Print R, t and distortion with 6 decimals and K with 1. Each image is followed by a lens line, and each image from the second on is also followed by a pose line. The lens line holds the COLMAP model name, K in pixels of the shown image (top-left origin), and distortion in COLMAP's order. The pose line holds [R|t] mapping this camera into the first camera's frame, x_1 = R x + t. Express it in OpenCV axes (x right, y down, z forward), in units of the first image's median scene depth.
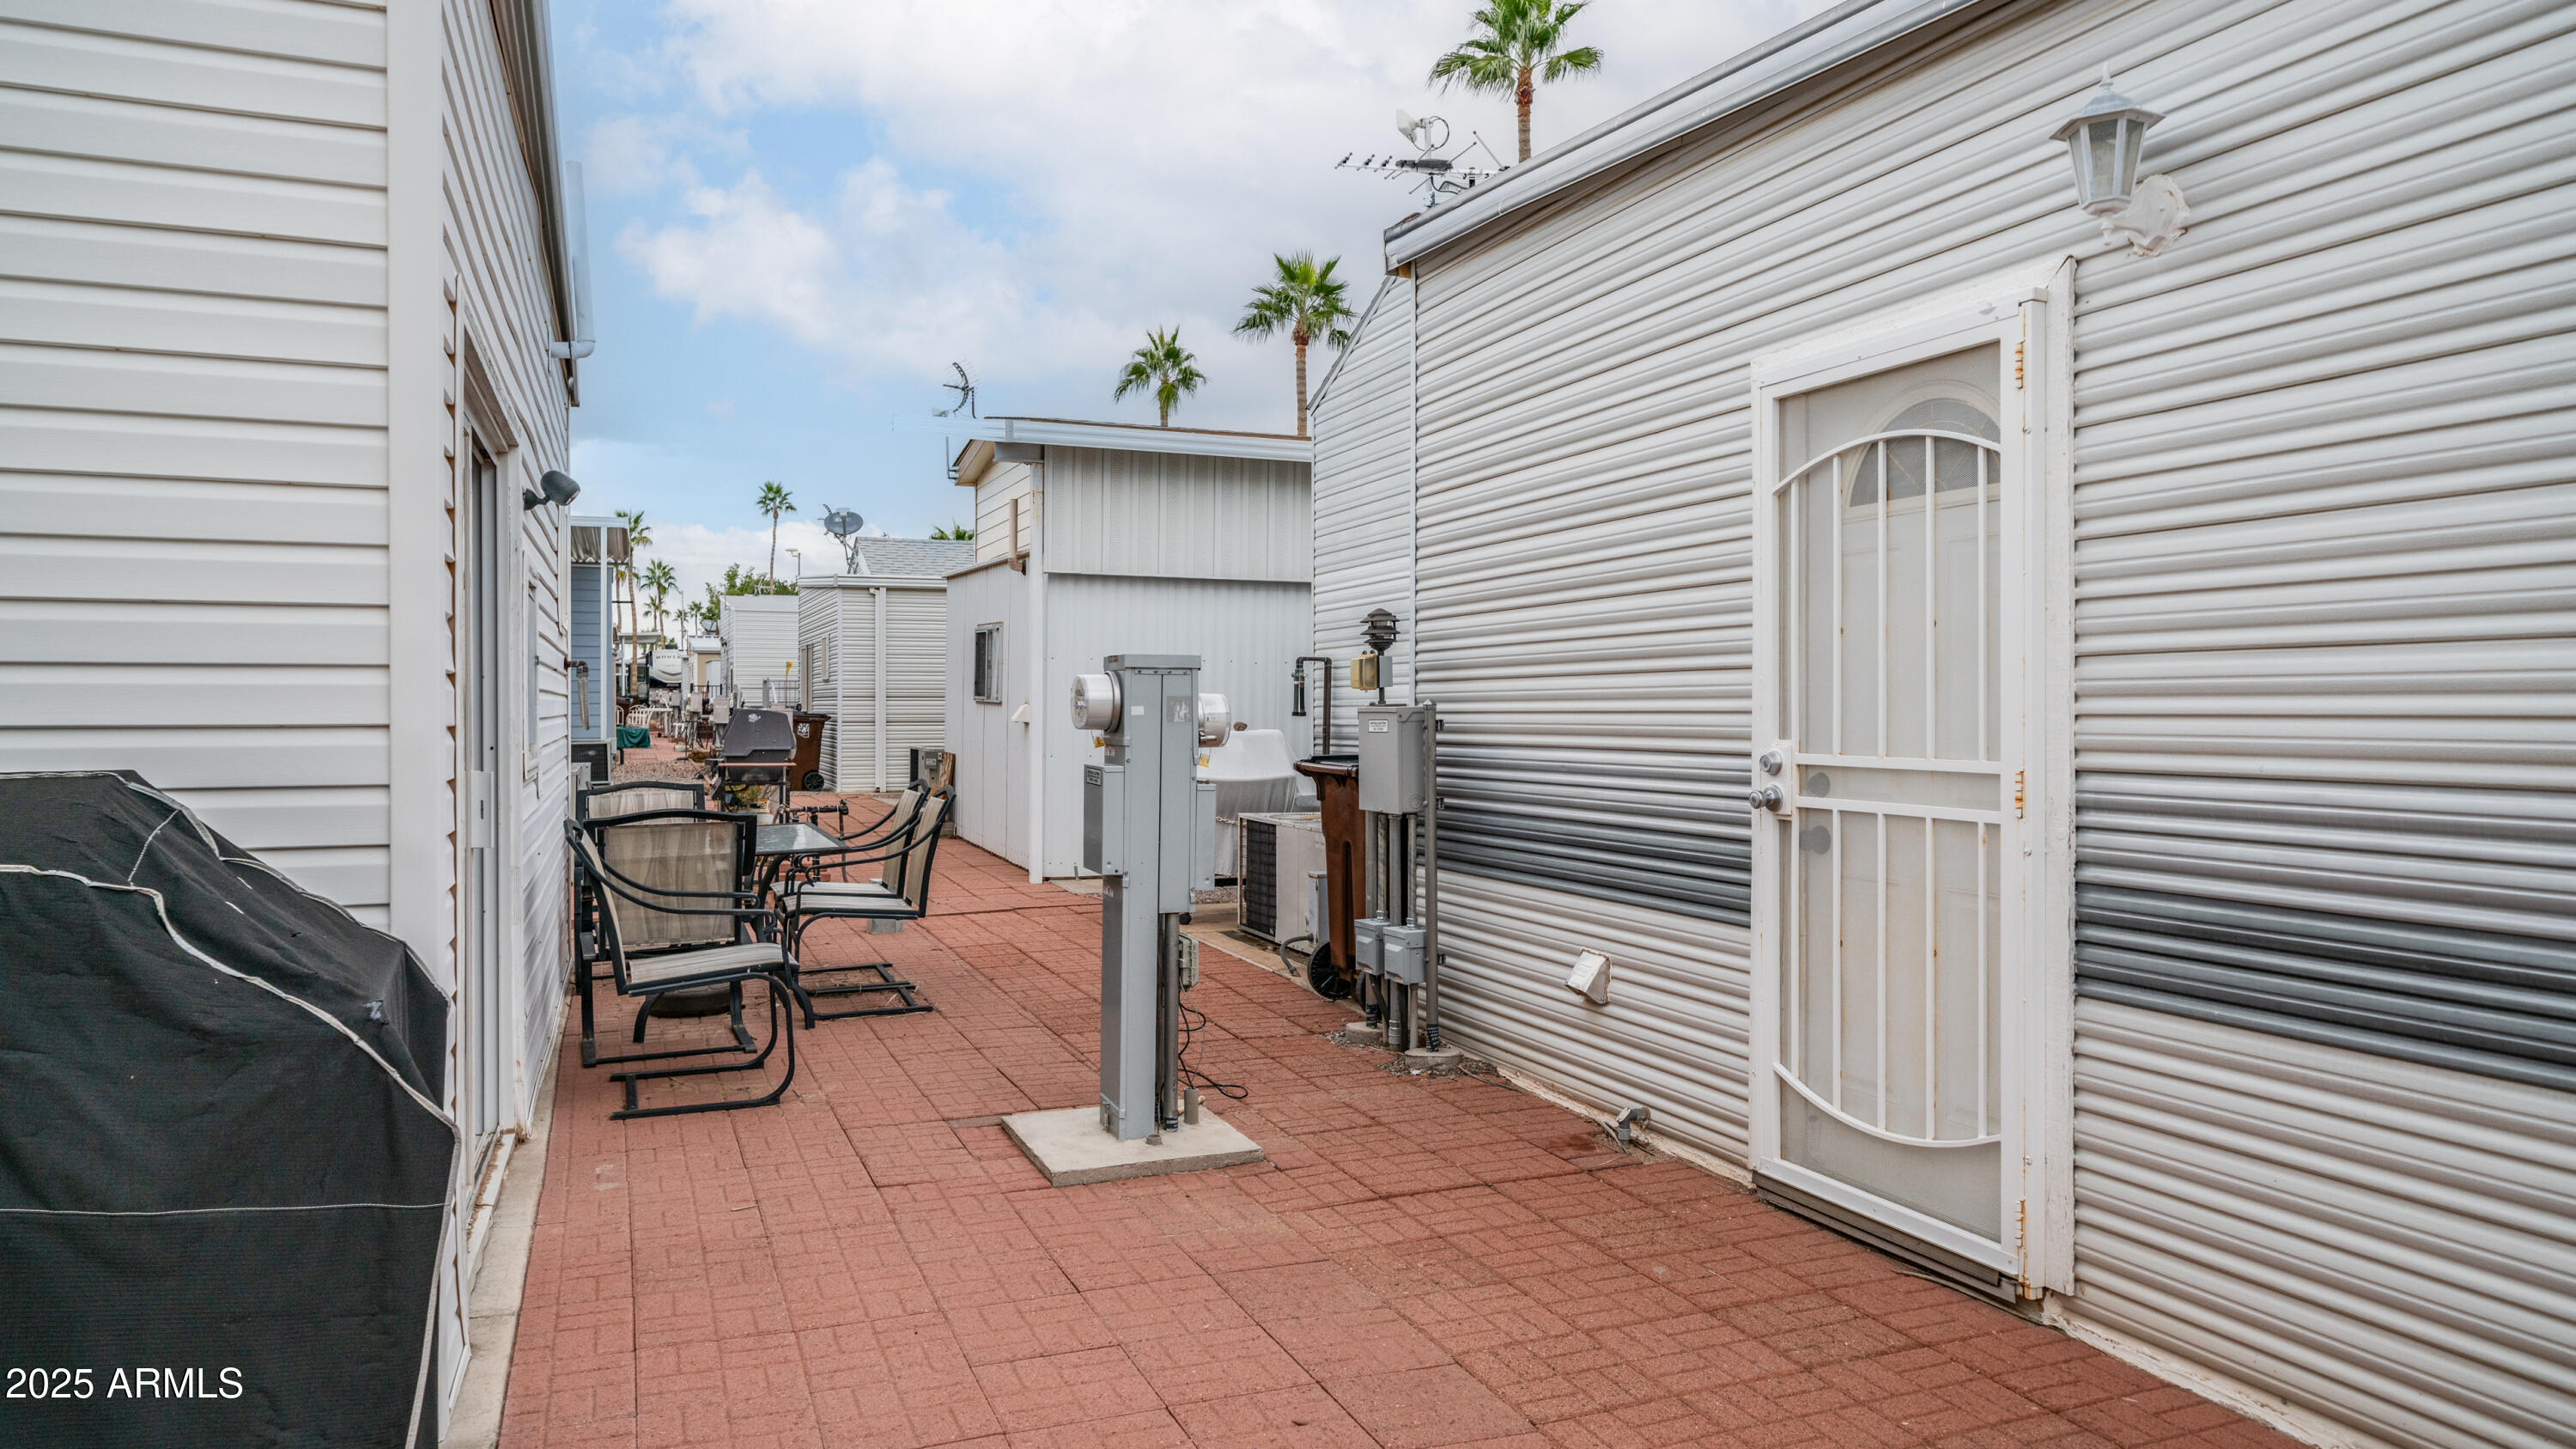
lens RADIAL K [[1592.3, 0, 1288.0], [0, 1592.3, 724.5], [0, 0, 1]] dist [0.004043, 0.001199]
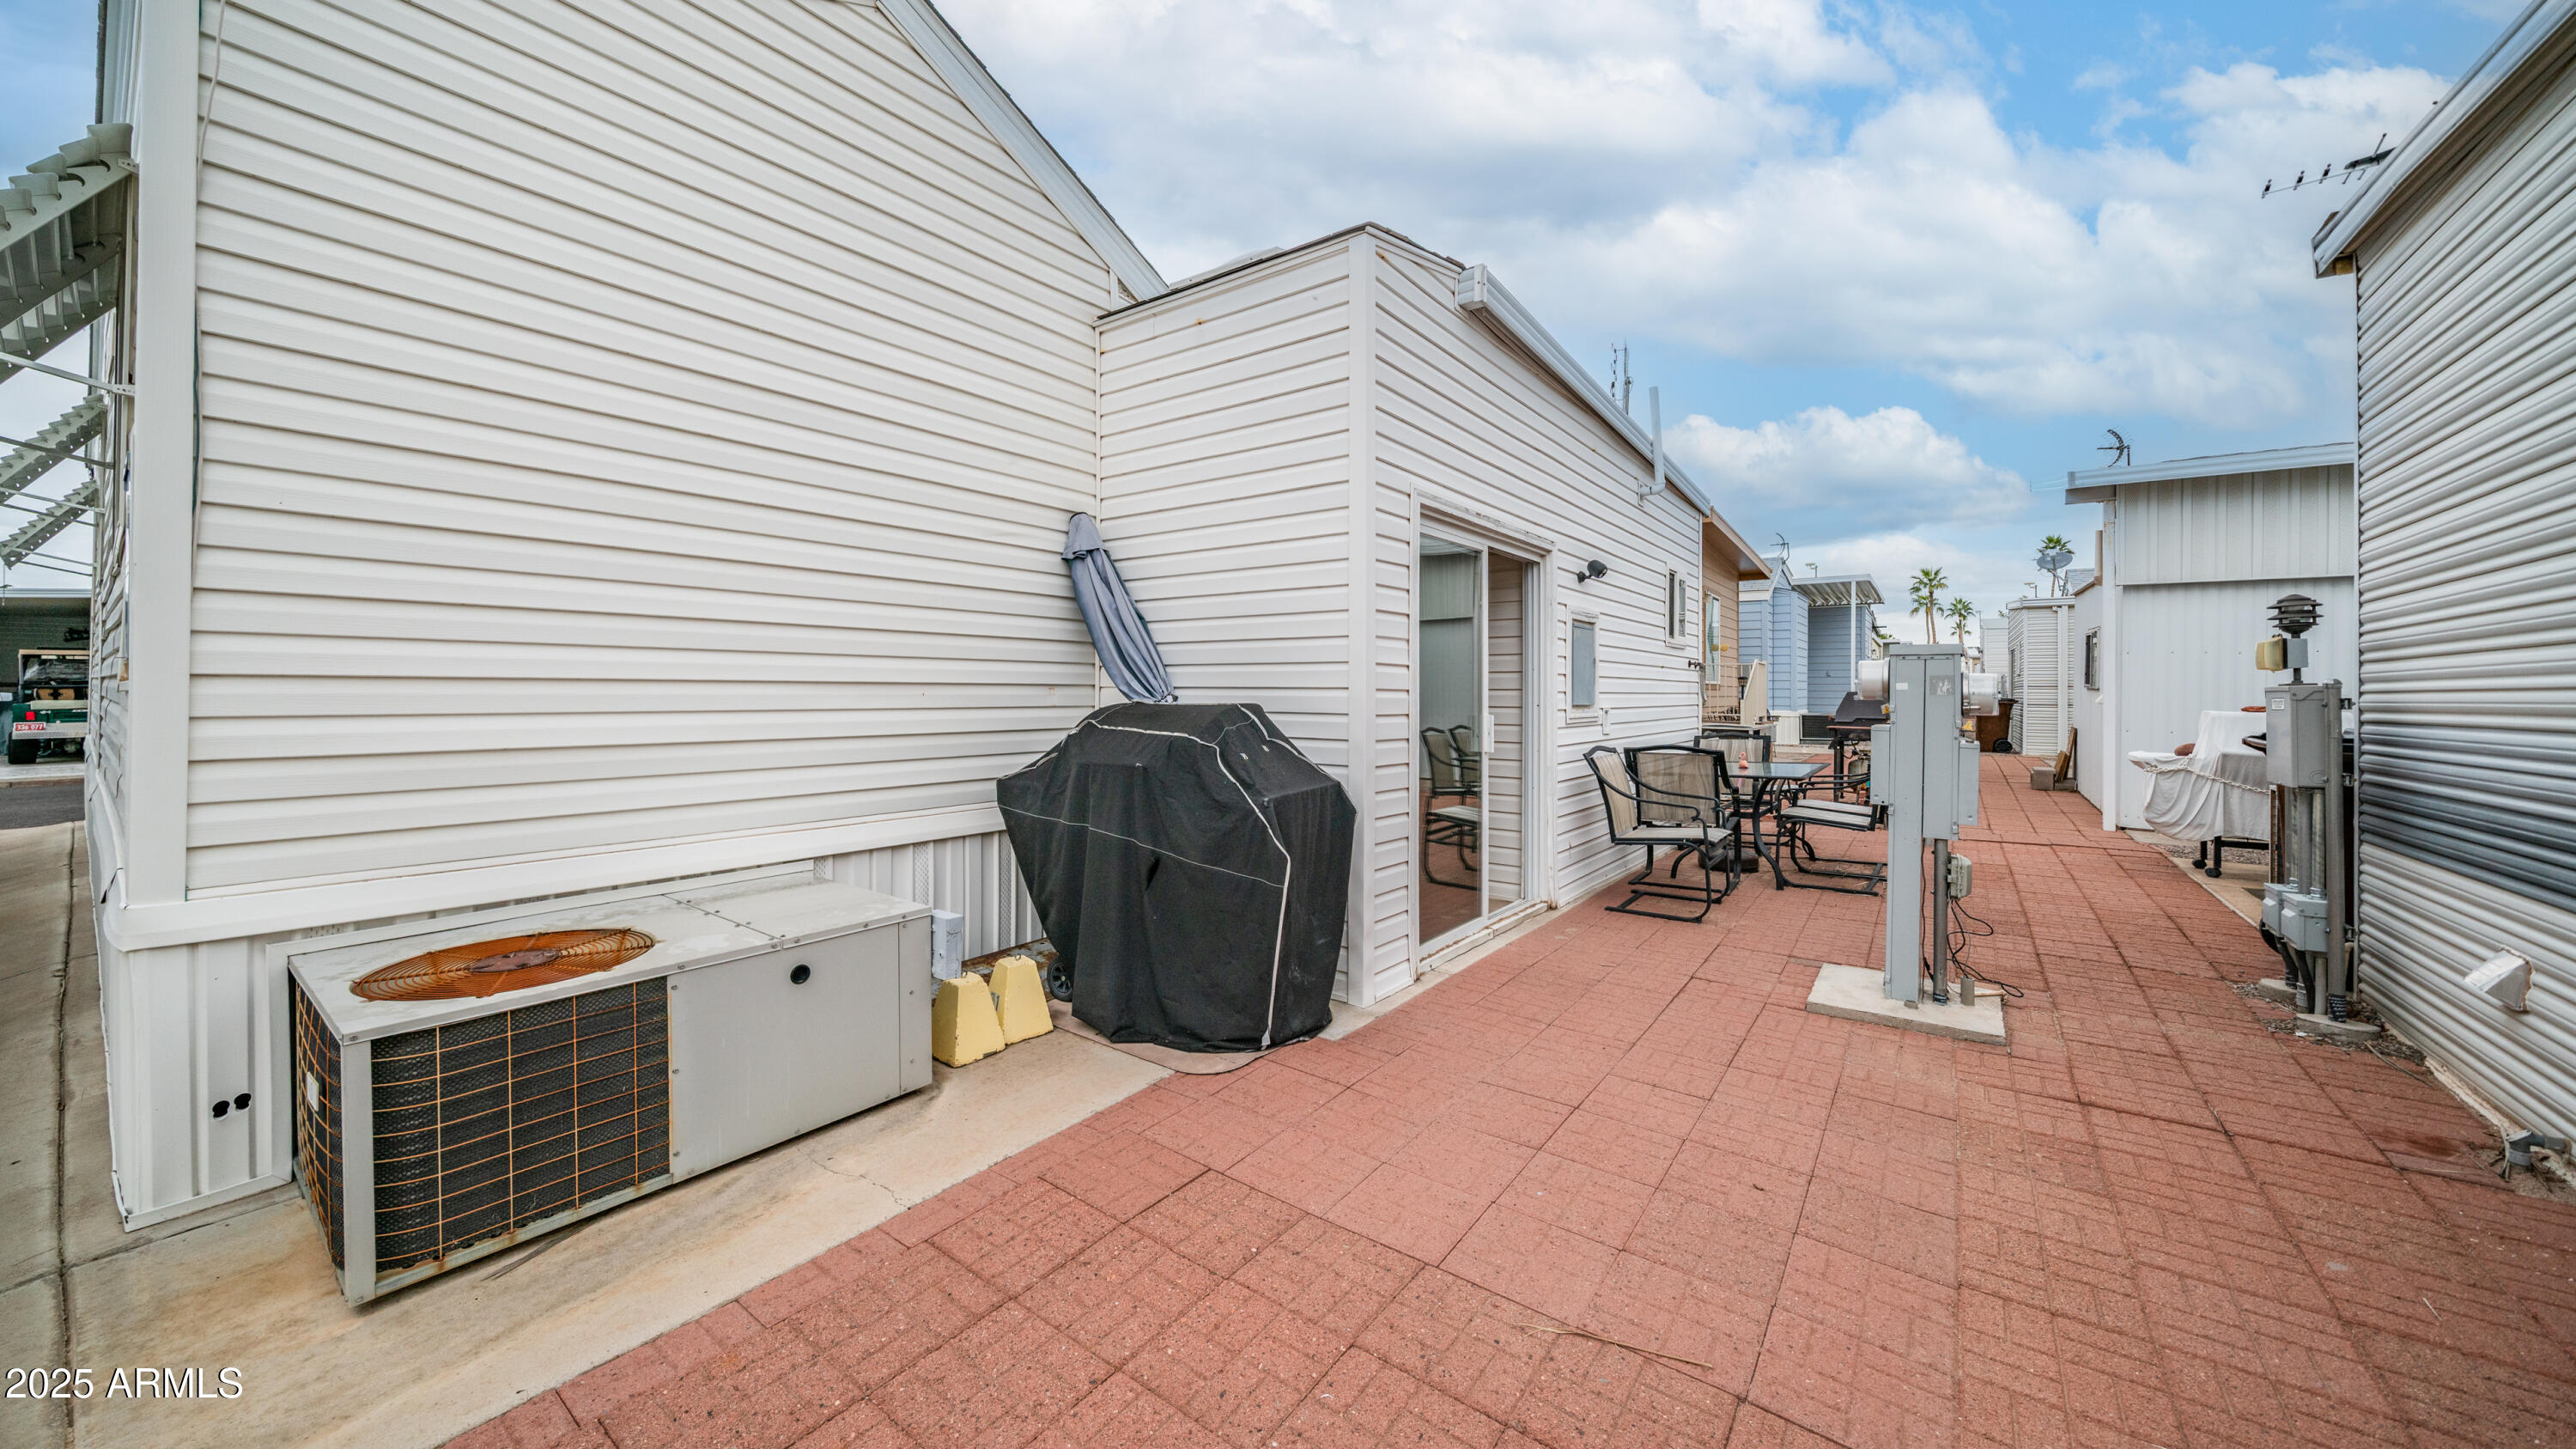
lens RADIAL K [[918.1, 0, 1285.8], [0, 918.1, 691.7], [0, 0, 1]] dist [-0.001419, 0.000007]
pose [[0.521582, 0.004544, -0.853189, 0.307483], [-0.016458, 0.999853, -0.004736, 0.008387], [0.853042, 0.016512, 0.521581, 0.140137]]
